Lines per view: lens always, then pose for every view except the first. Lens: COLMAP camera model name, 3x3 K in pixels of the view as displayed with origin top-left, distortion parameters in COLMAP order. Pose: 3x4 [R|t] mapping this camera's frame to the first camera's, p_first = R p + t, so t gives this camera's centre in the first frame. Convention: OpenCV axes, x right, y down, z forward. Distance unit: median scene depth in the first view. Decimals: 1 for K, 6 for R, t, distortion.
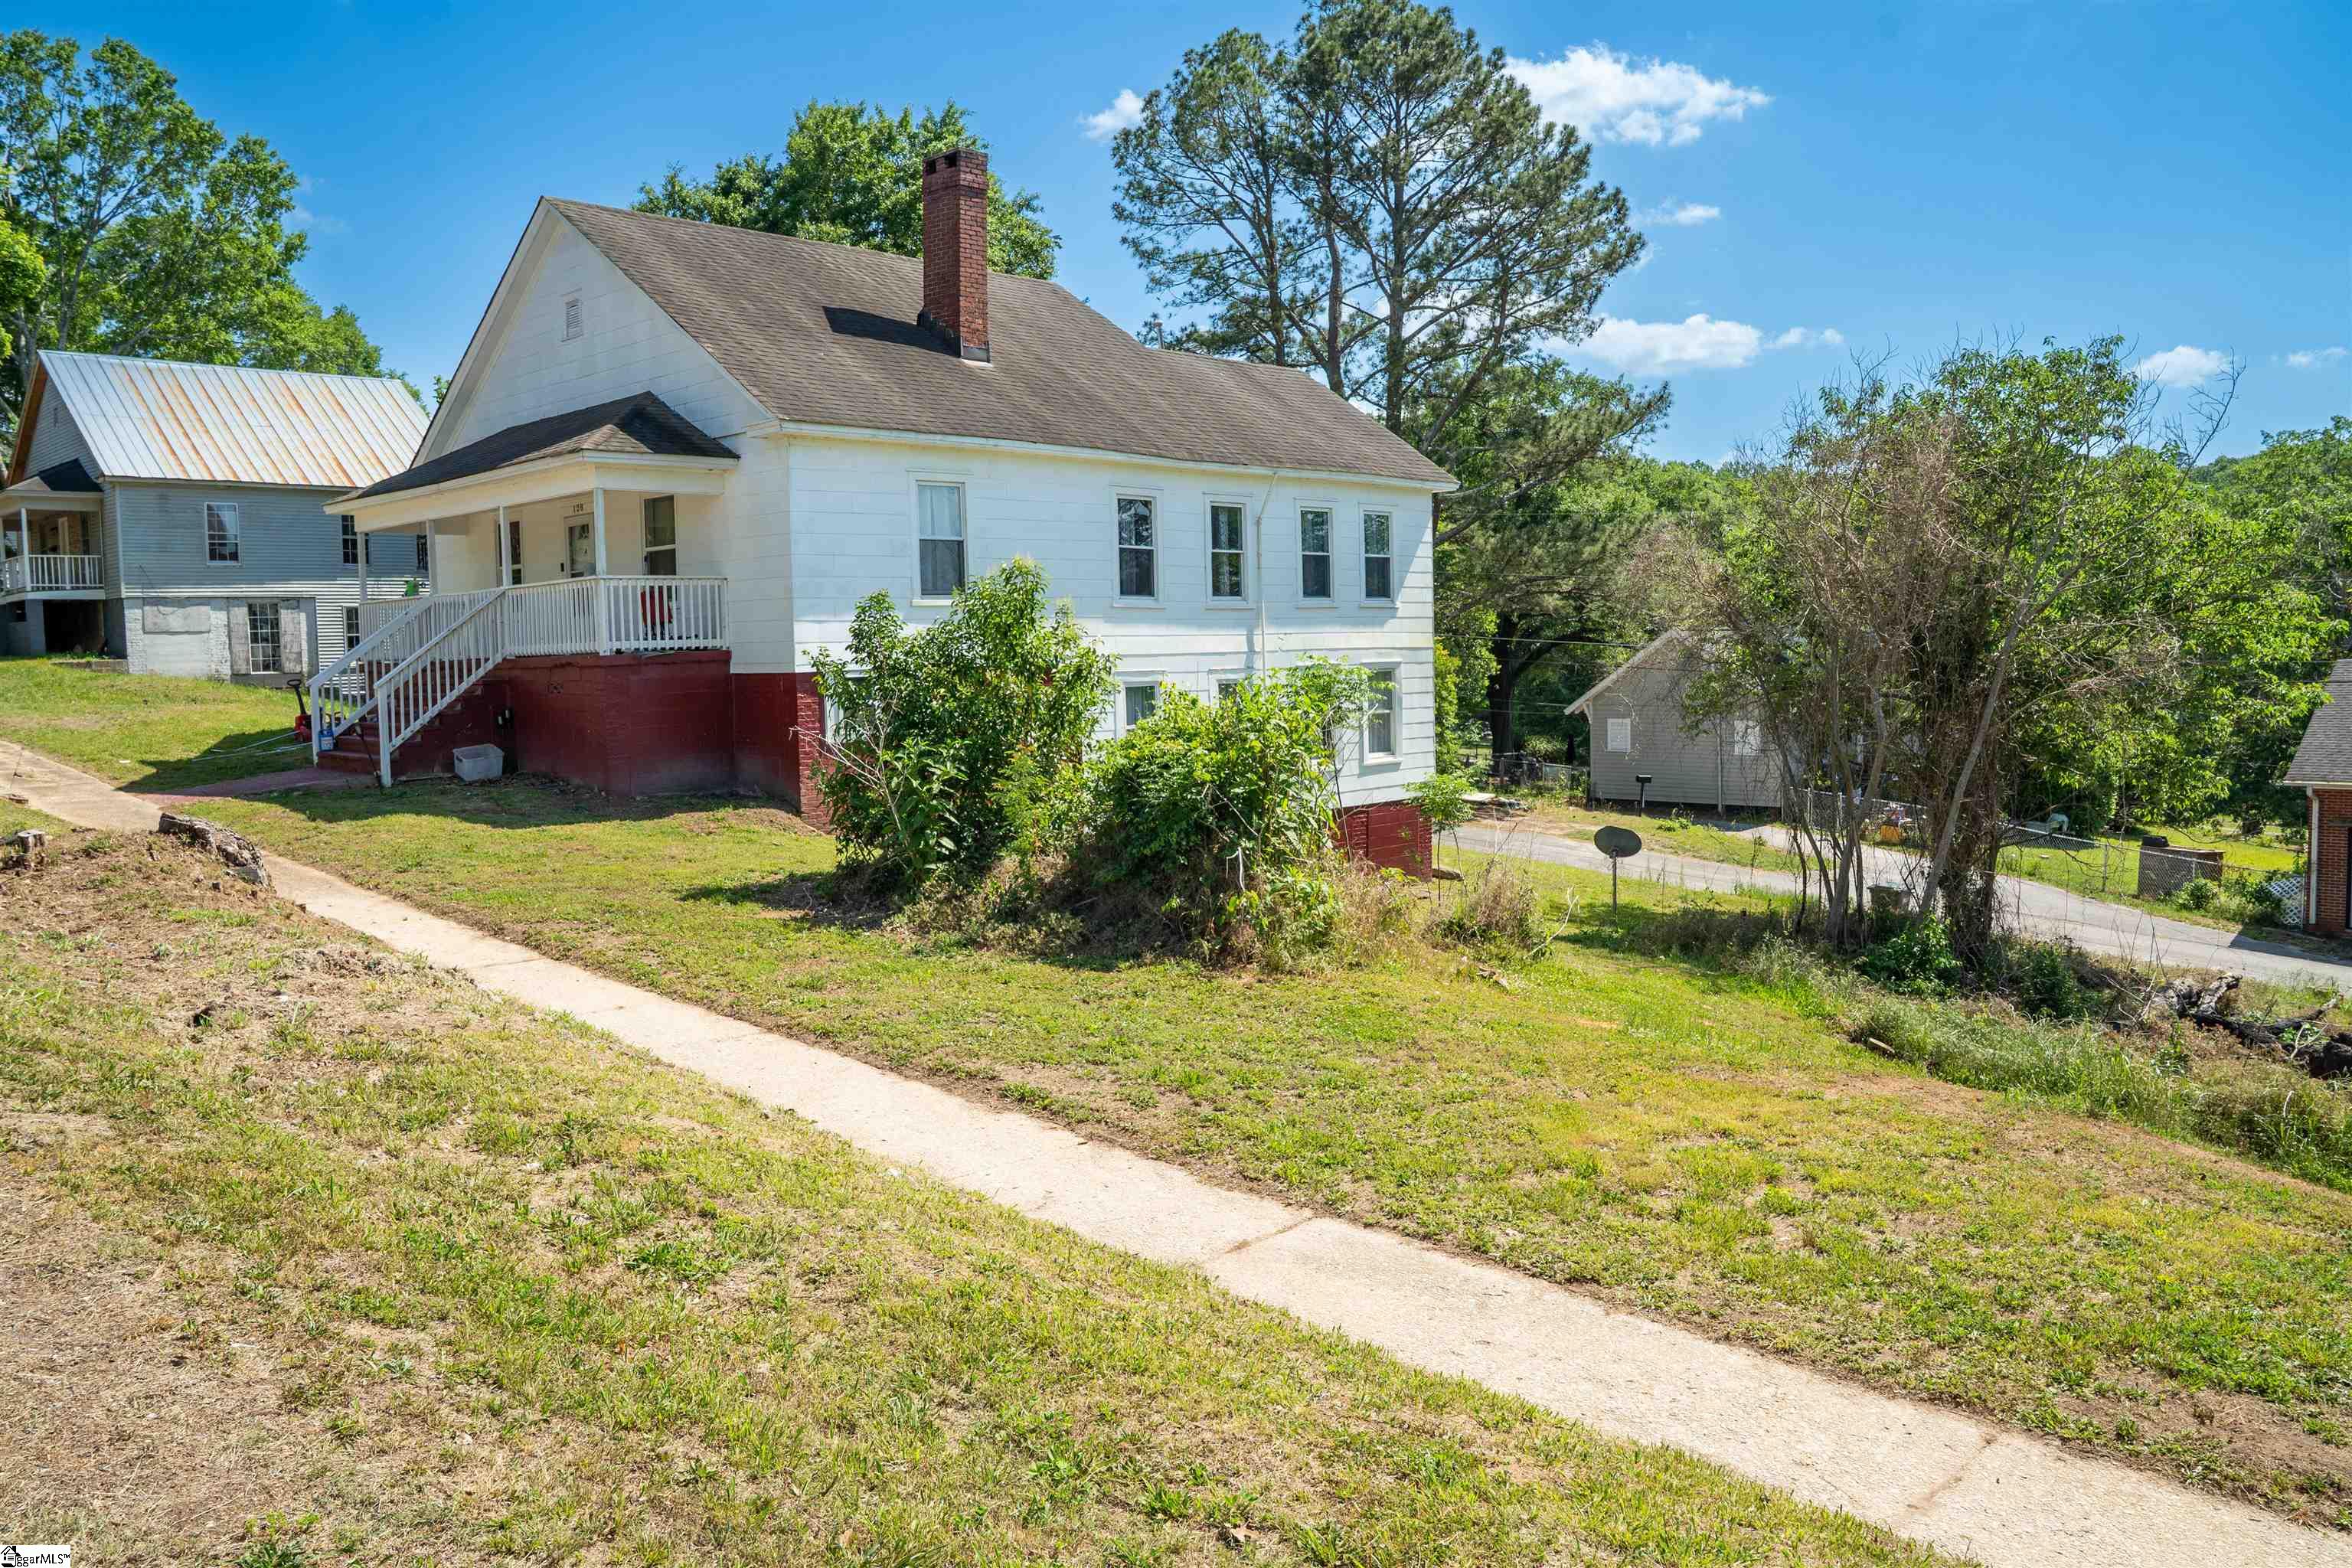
lens RADIAL K [[1743.3, 0, 1171.7], [0, 1743.3, 784.1], [0, 0, 1]] dist [-0.128966, 0.095773]
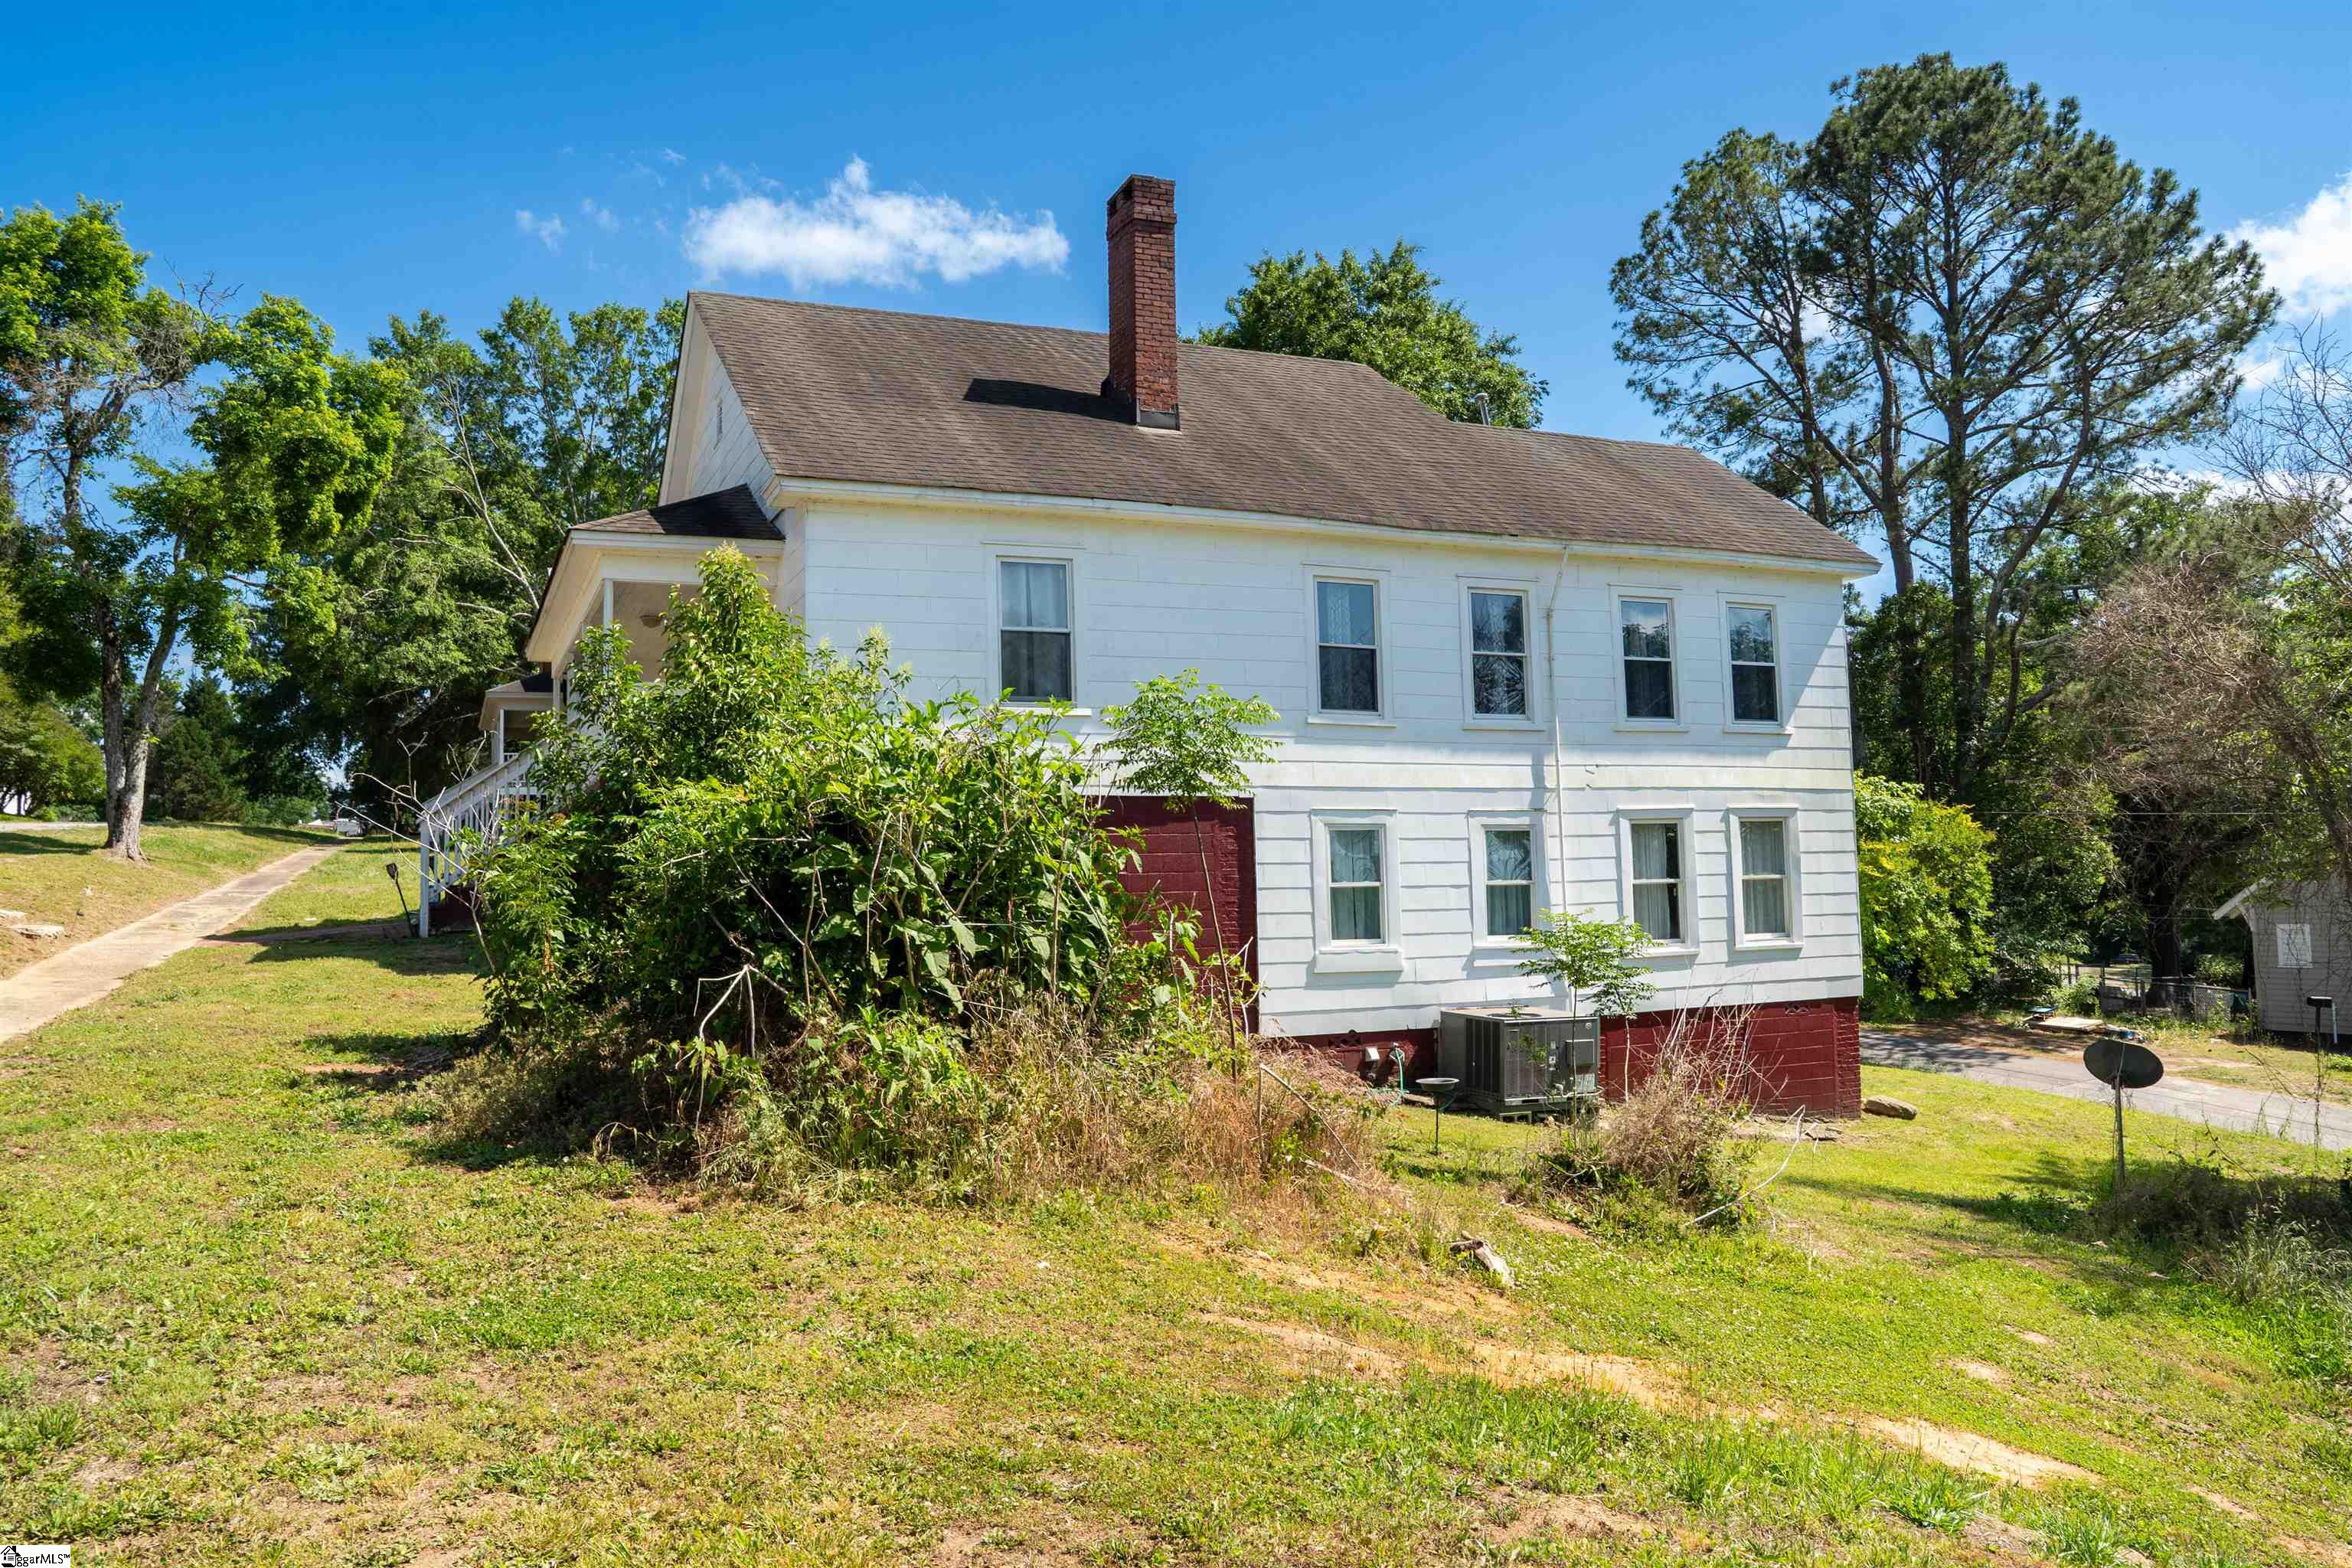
lens RADIAL K [[1743.3, 0, 1171.7], [0, 1743.3, 784.1], [0, 0, 1]] dist [-0.128966, 0.095773]
pose [[0.921414, -0.027015, -0.387643, 0.102665], [-0.026926, 0.990744, -0.133047, 0.013172], [0.387649, 0.133028, 0.912158, 0.148532]]
